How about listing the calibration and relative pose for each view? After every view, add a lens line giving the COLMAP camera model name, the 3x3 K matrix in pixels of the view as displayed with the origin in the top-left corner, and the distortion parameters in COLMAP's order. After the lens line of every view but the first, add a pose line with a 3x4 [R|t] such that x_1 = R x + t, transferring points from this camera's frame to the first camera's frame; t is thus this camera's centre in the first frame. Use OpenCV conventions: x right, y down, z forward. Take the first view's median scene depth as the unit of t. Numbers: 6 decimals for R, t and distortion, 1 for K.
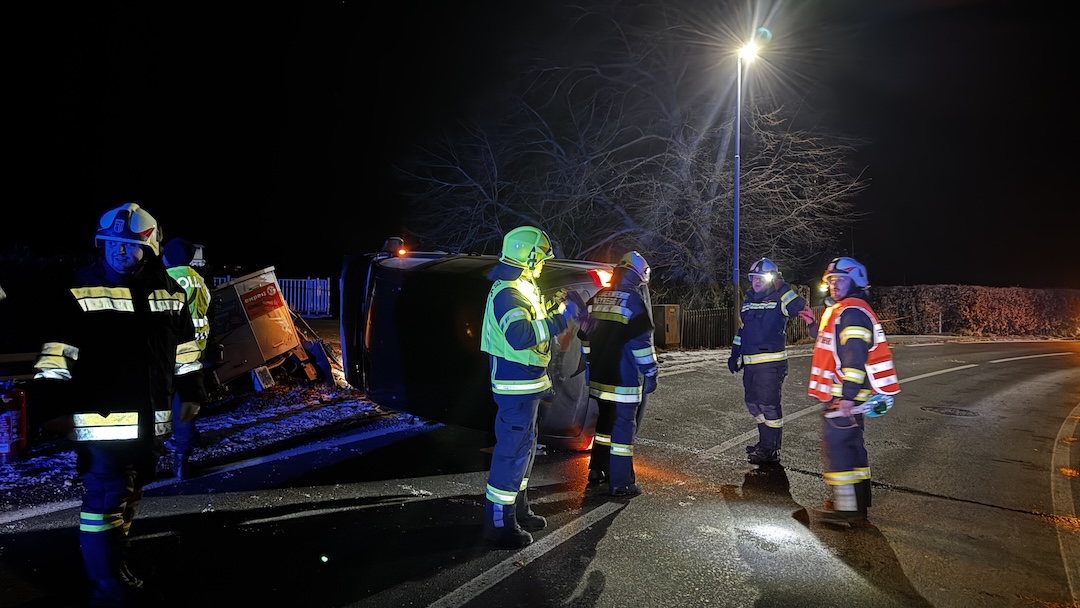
lens RADIAL K [[763.9, 0, 540.0], [0, 763.9, 304.0], [0, 0, 1]] dist [0.189010, -0.300421]
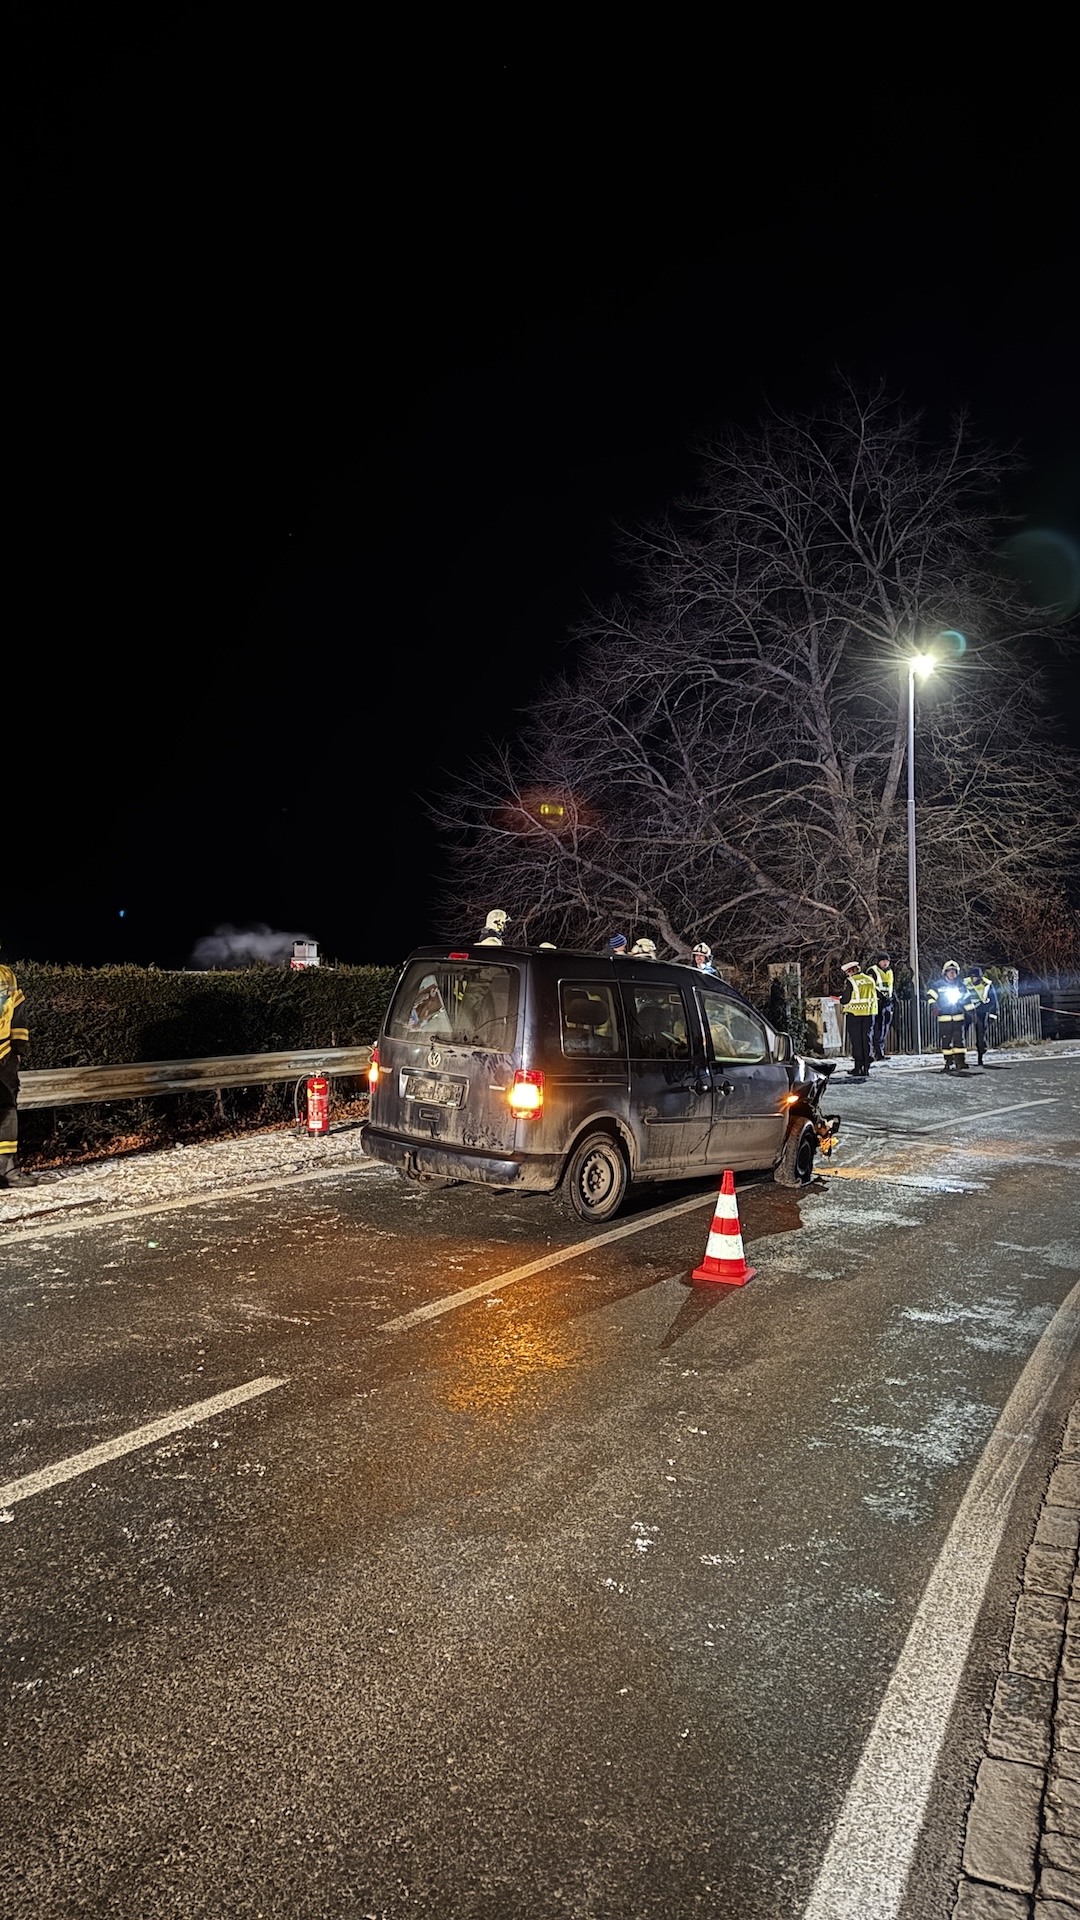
lens RADIAL K [[1369.5, 0, 520.3], [0, 1369.5, 959.3], [0, 0, 1]] dist [0.150403, -0.000246]
pose [[0.999229, -0.013205, -0.036961, -0.064164], [0.012354, 0.999656, -0.023146, -0.006945], [0.037254, 0.022671, 0.999049, -0.296950]]
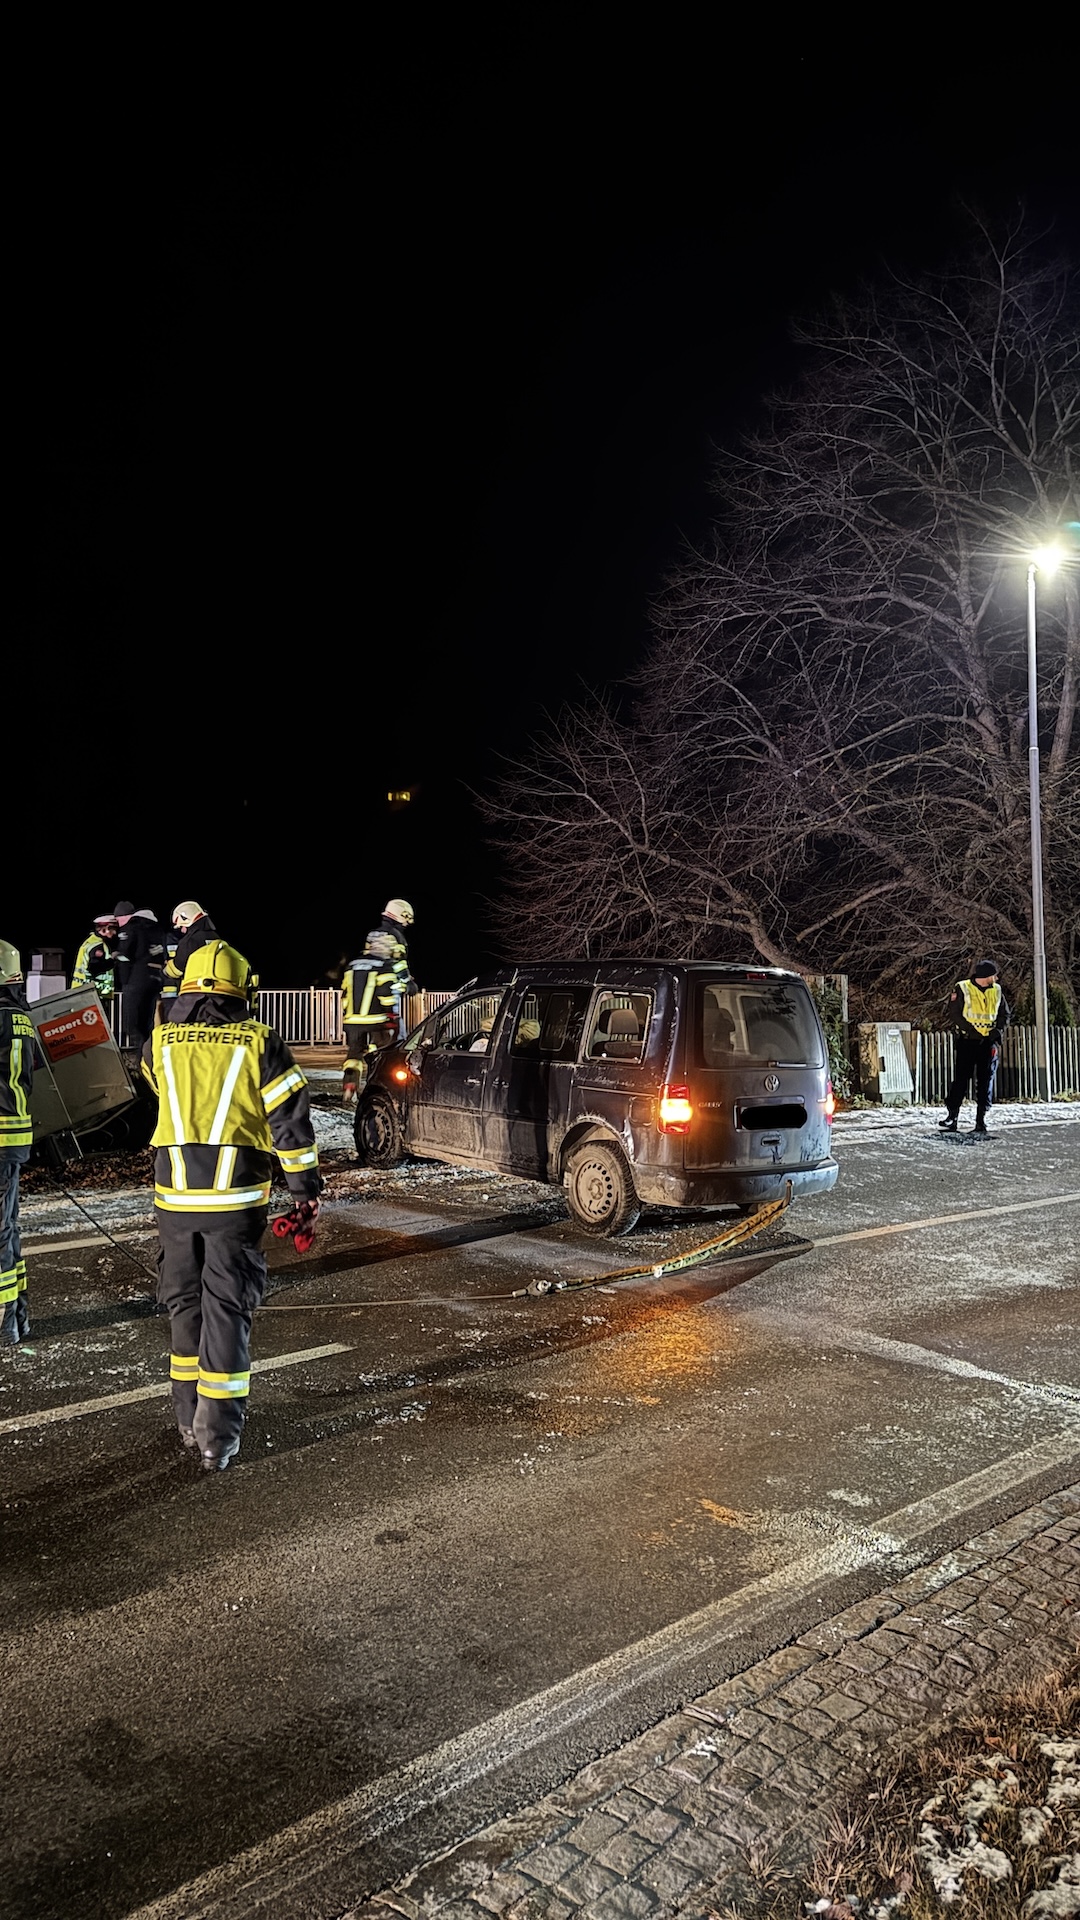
lens RADIAL K [[1358.1, 0, 543.0], [0, 1358.1, 955.7], [0, 0, 1]] dist [0.189010, -0.300421]
pose [[0.962154, -0.027965, -0.271066, 0.151029], [0.015818, 0.998775, -0.046893, -0.003521], [0.272045, 0.040830, 0.961418, -0.020211]]
